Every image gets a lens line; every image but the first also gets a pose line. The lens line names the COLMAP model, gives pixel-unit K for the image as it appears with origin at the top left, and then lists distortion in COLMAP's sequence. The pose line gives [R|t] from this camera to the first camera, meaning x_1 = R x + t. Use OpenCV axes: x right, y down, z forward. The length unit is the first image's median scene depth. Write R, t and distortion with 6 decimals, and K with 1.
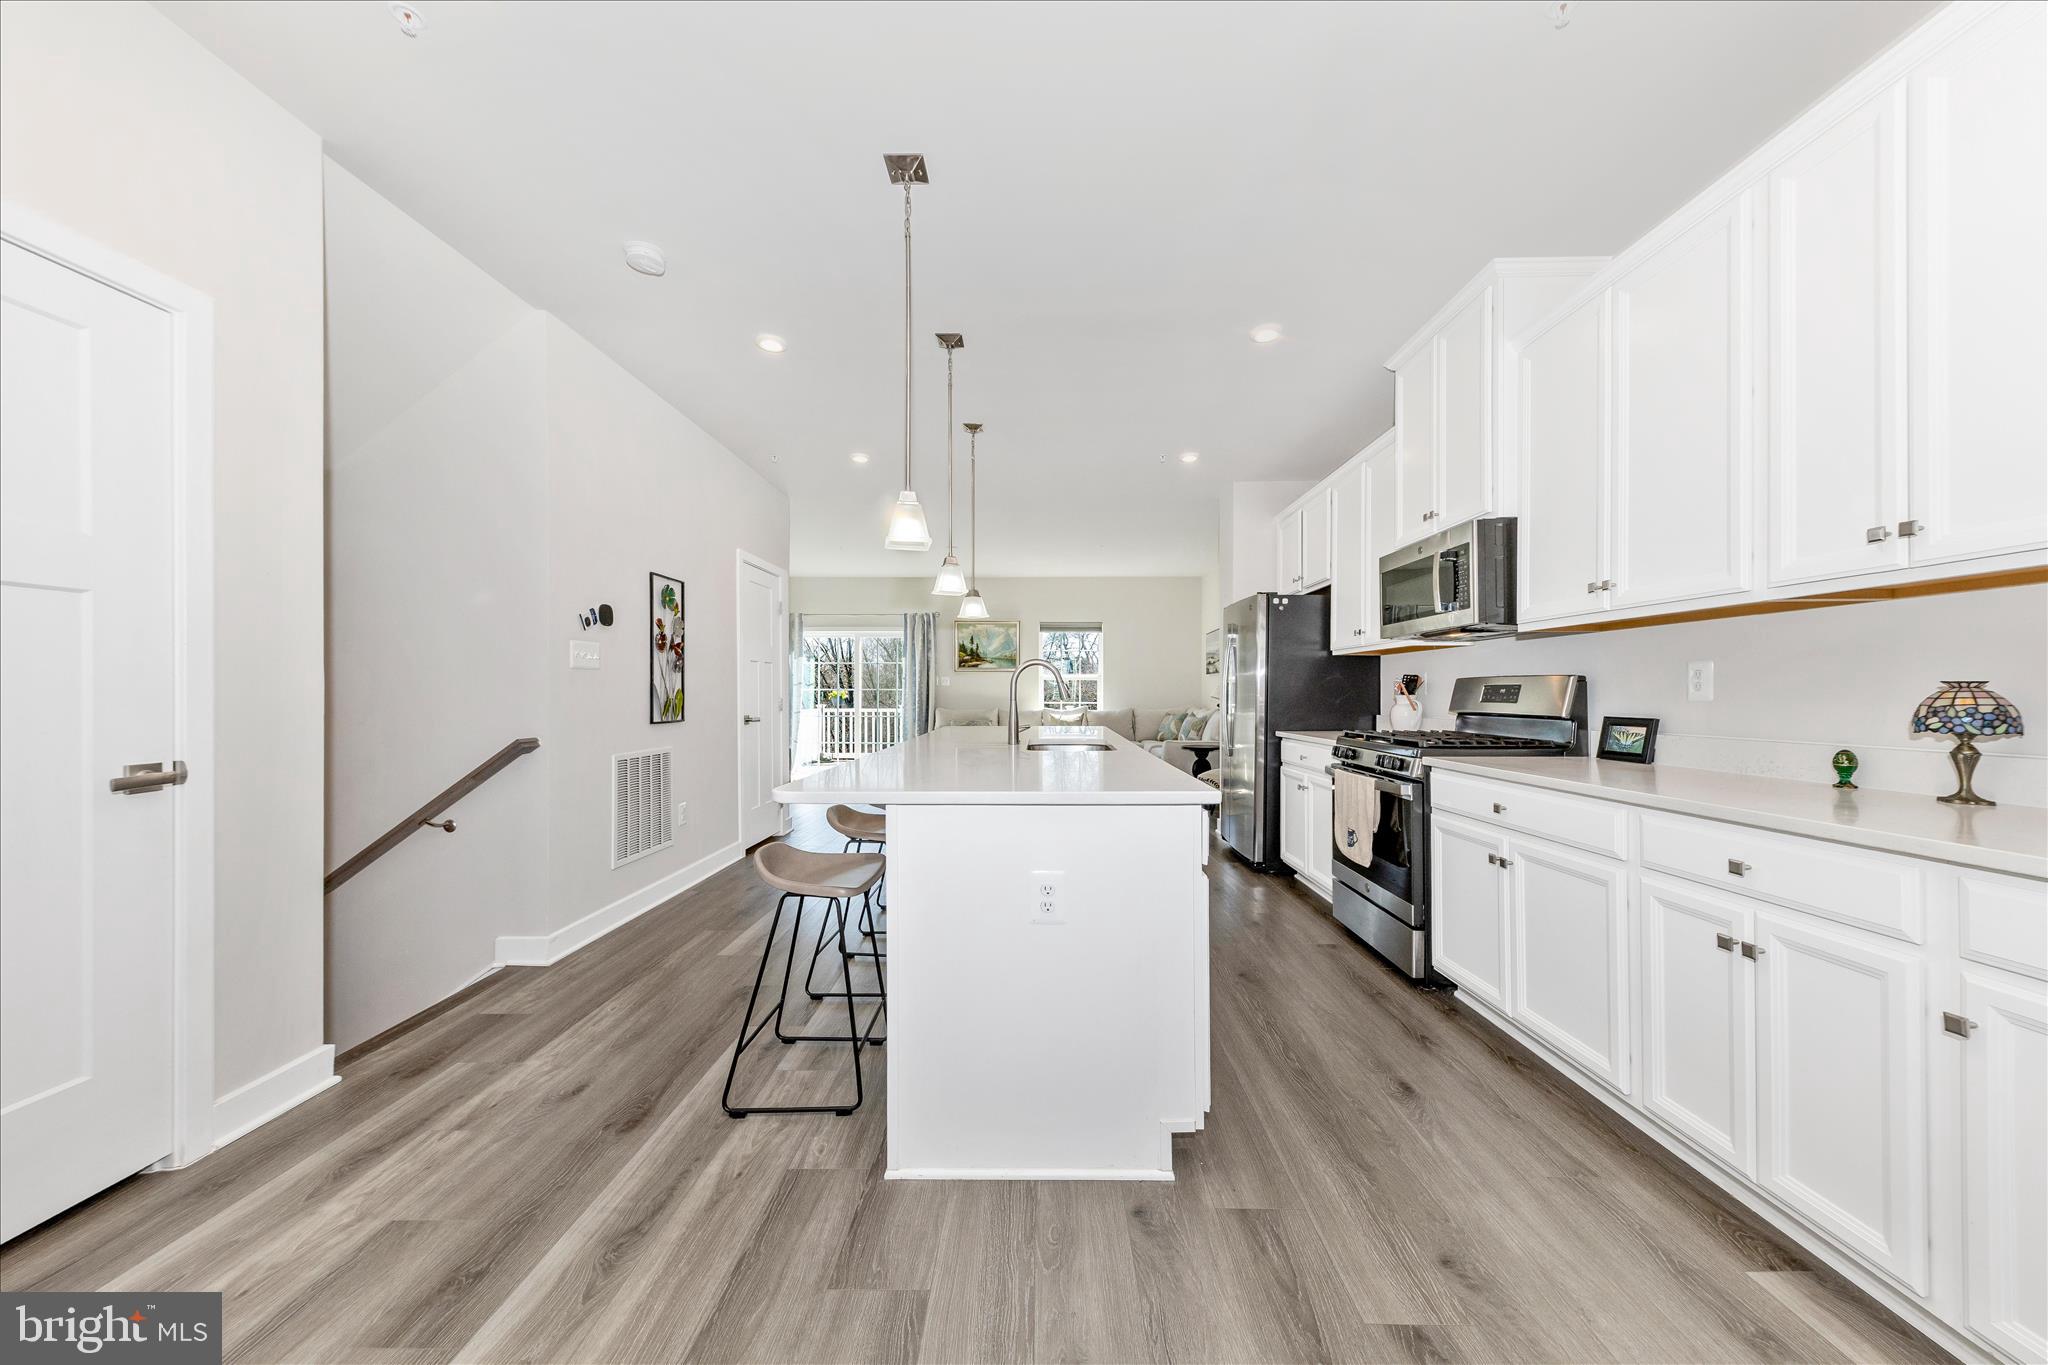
lens RADIAL K [[713.9, 0, 1033.5], [0, 713.9, 682.9], [0, 0, 1]] dist [0.013143, -0.001034]
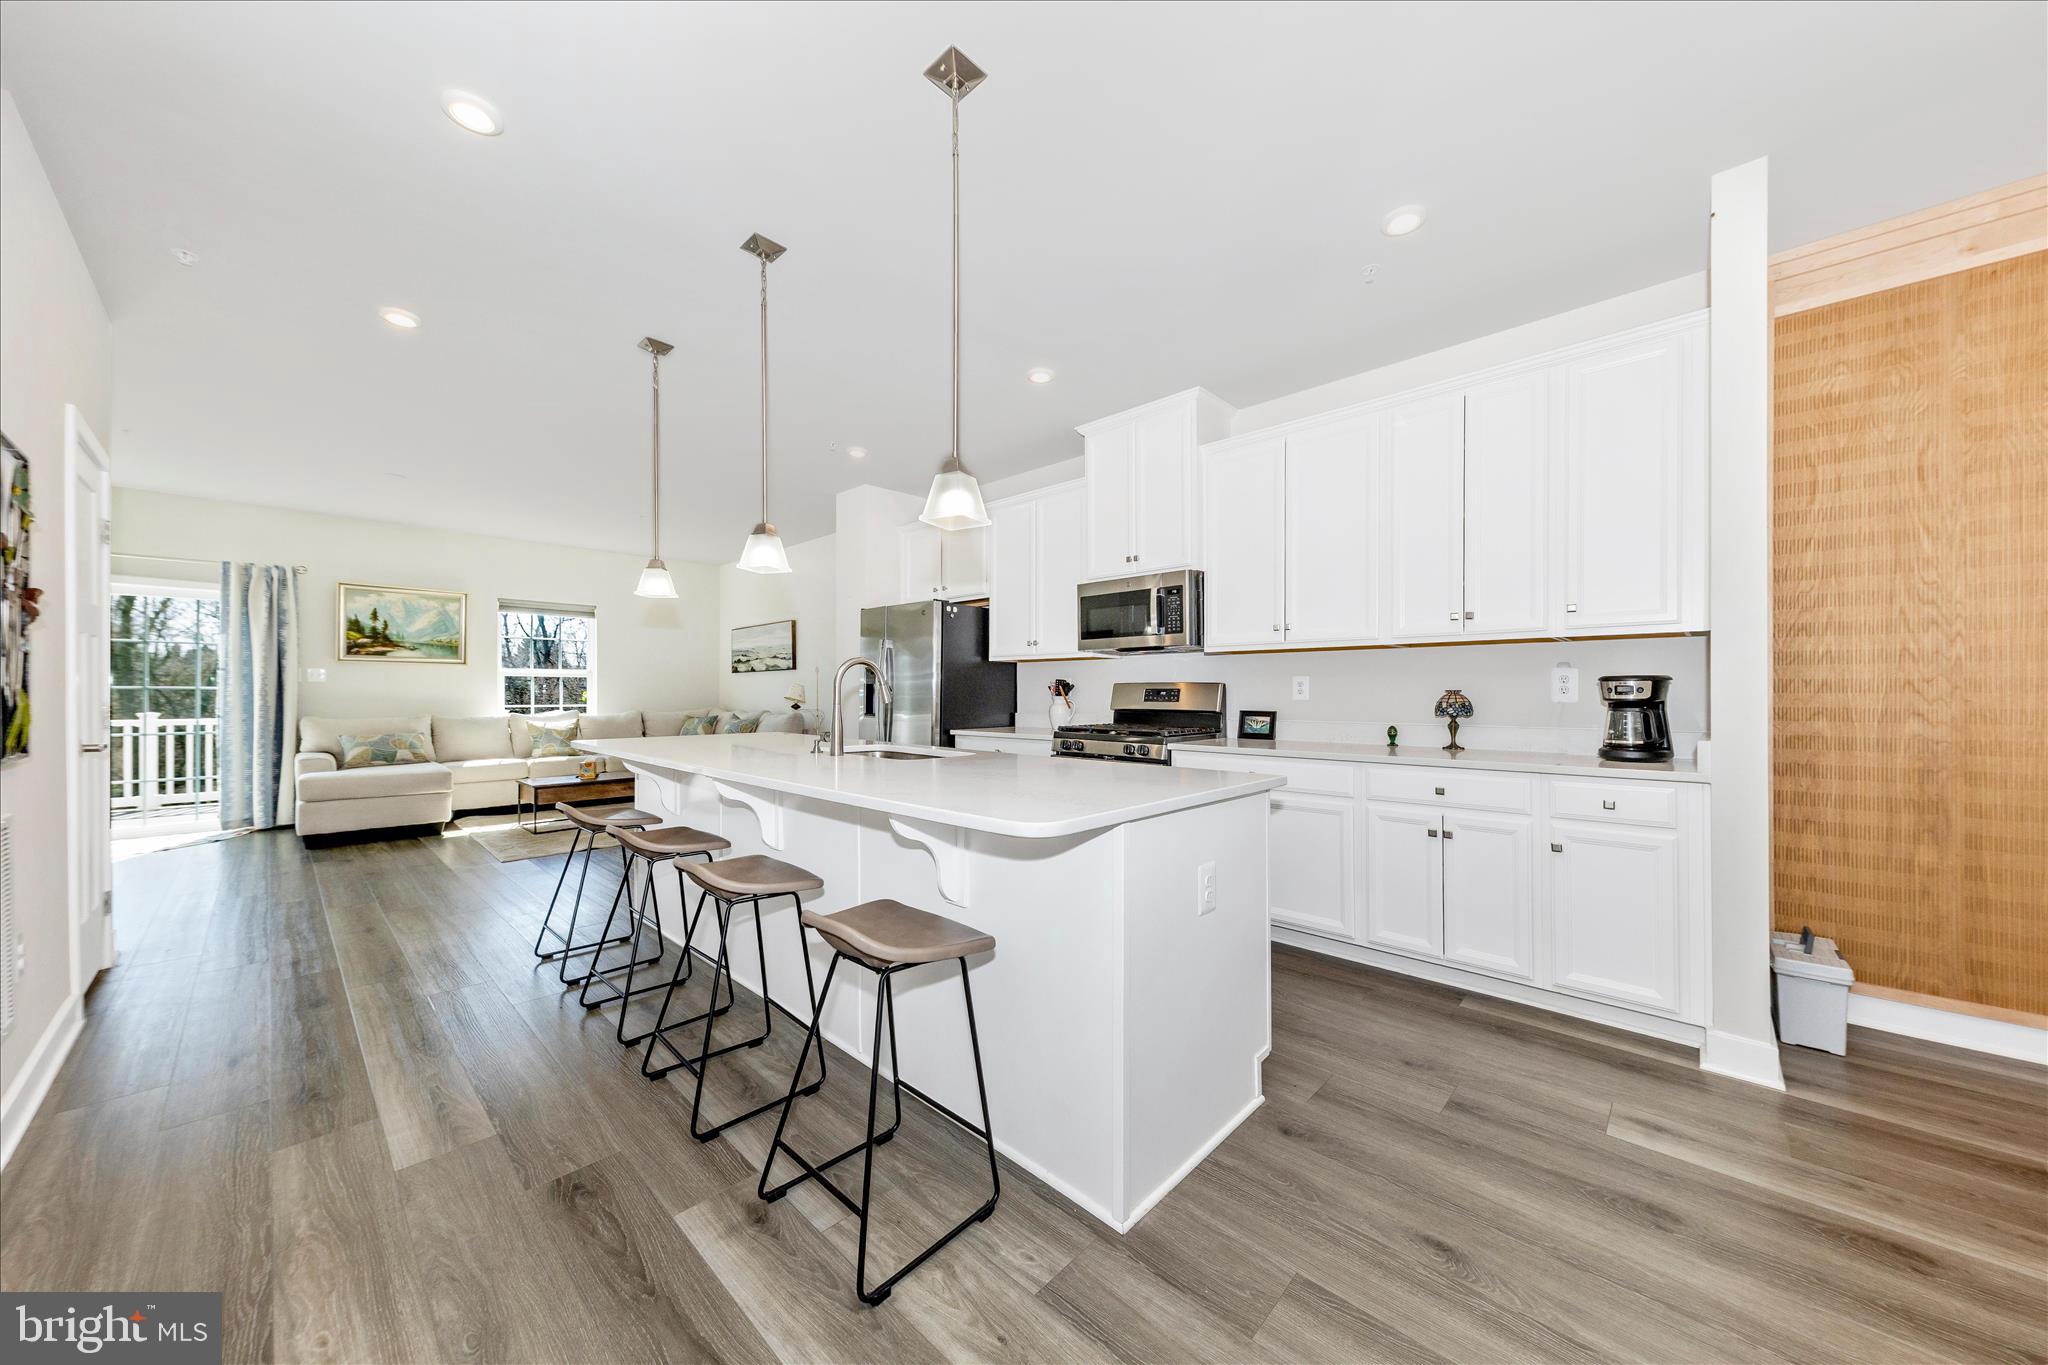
lens RADIAL K [[713.9, 0, 1032.1], [0, 713.9, 678.3], [0, 0, 1]] dist [0.013143, -0.001034]
pose [[0.674128, 0.015934, 0.738443, -0.630908], [-0.011914, 0.999872, -0.010699, -0.000210], [-0.738519, -0.001586, 0.674231, 0.309921]]
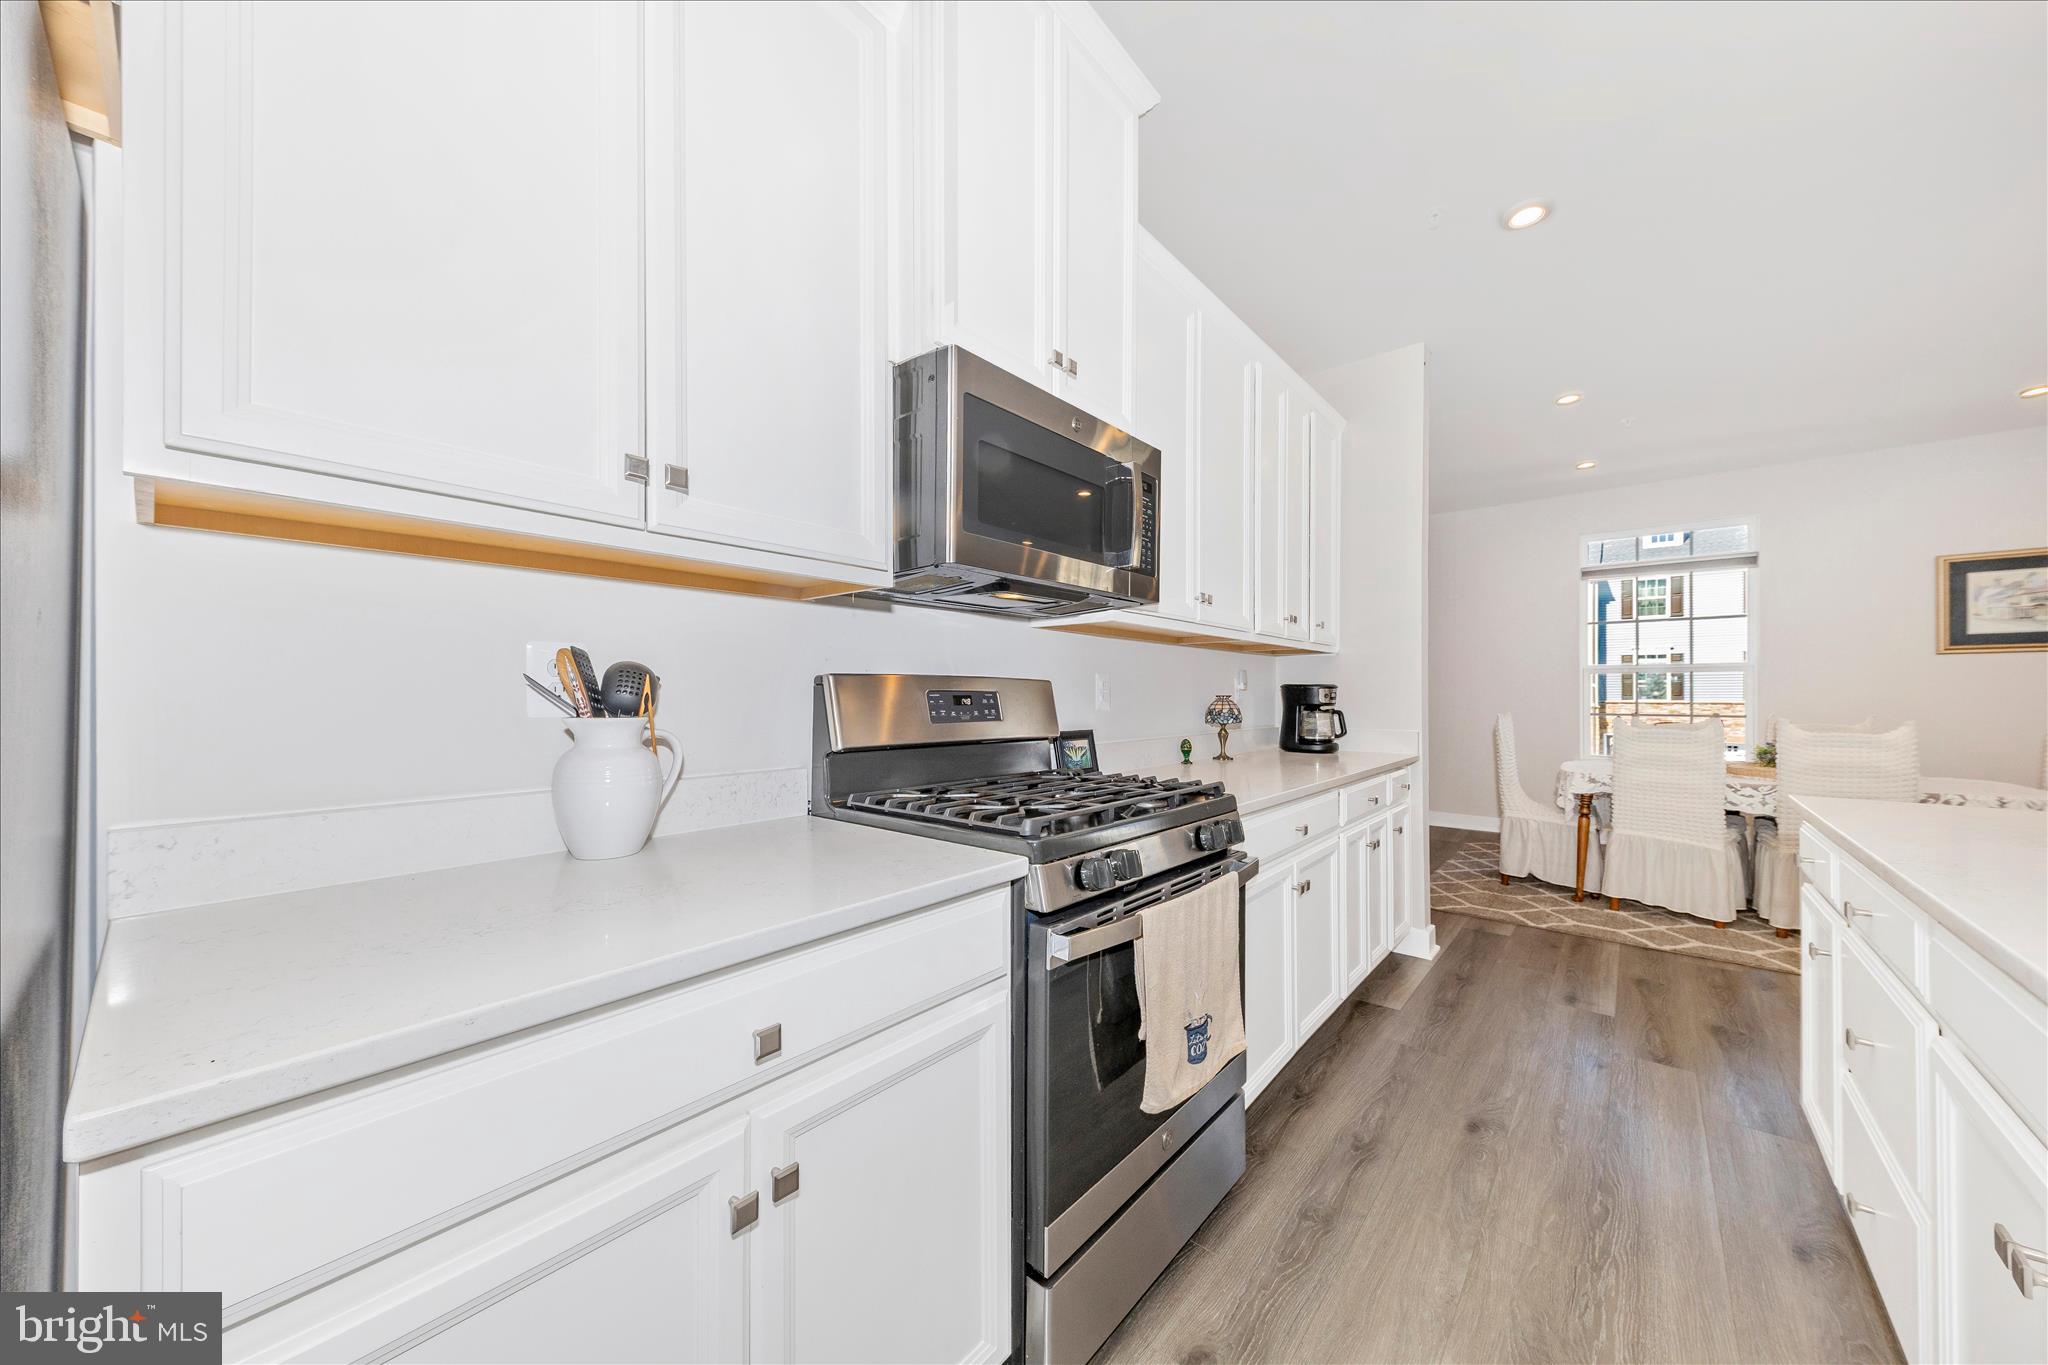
lens RADIAL K [[713.9, 0, 1031.3], [0, 713.9, 689.0], [0, 0, 1]] dist [0.013143, -0.001034]
pose [[-0.771335, 0.004421, 0.636414, 0.290221], [-0.010242, 0.999760, -0.019359, 0.013332], [-0.636347, -0.021450, -0.771105, 1.683494]]
